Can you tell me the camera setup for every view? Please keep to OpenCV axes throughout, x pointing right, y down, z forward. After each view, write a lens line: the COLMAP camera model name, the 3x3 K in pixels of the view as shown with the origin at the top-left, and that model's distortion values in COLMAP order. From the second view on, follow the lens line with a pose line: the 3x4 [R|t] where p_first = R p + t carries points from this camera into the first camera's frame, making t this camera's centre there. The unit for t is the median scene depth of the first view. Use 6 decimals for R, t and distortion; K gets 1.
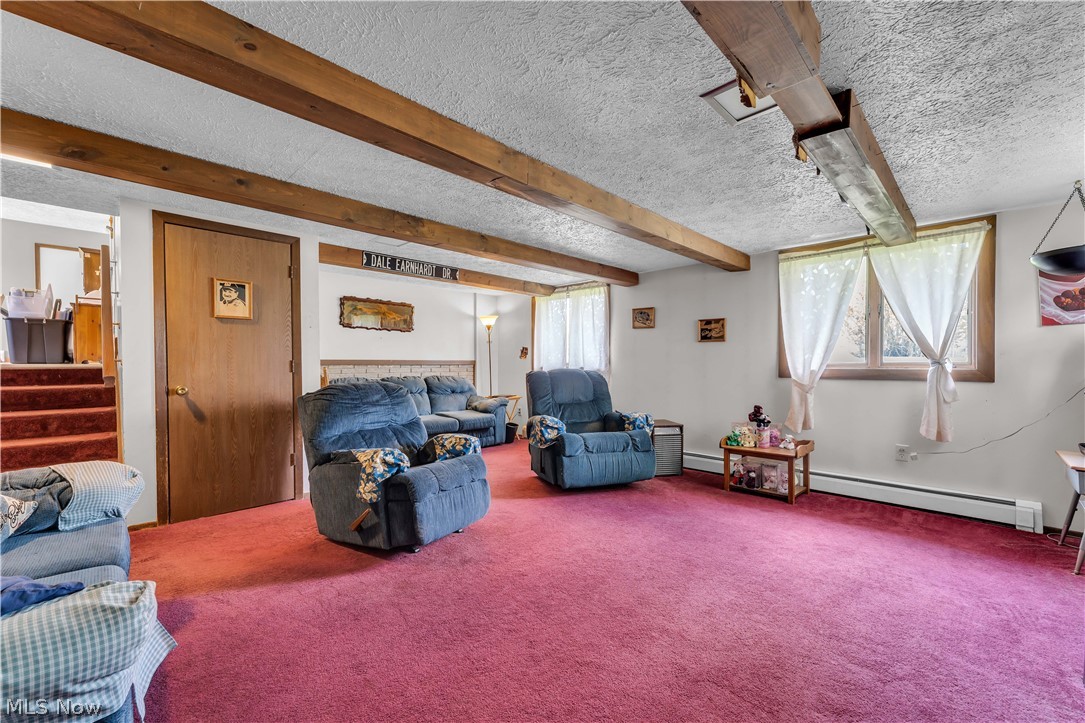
lens RADIAL K [[436.3, 0, 532.9], [0, 436.3, 364.1], [0, 0, 1]] dist [0.000107, -0.000537]
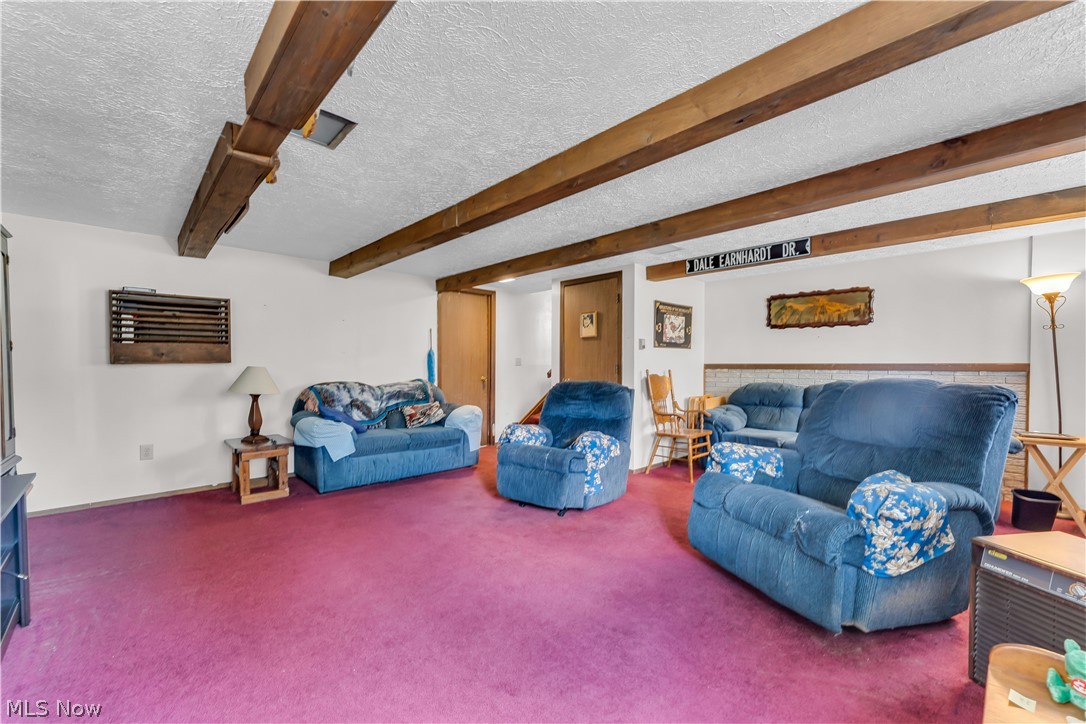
lens RADIAL K [[436.7, 0, 537.2], [0, 436.7, 367.7], [0, 0, 1]] dist [0.000107, -0.000537]
pose [[-0.017801, 0.002495, -0.999838, 0.684834], [-0.008066, 0.999964, 0.002639, -0.000040], [0.999809, 0.008111, -0.017780, 0.682473]]
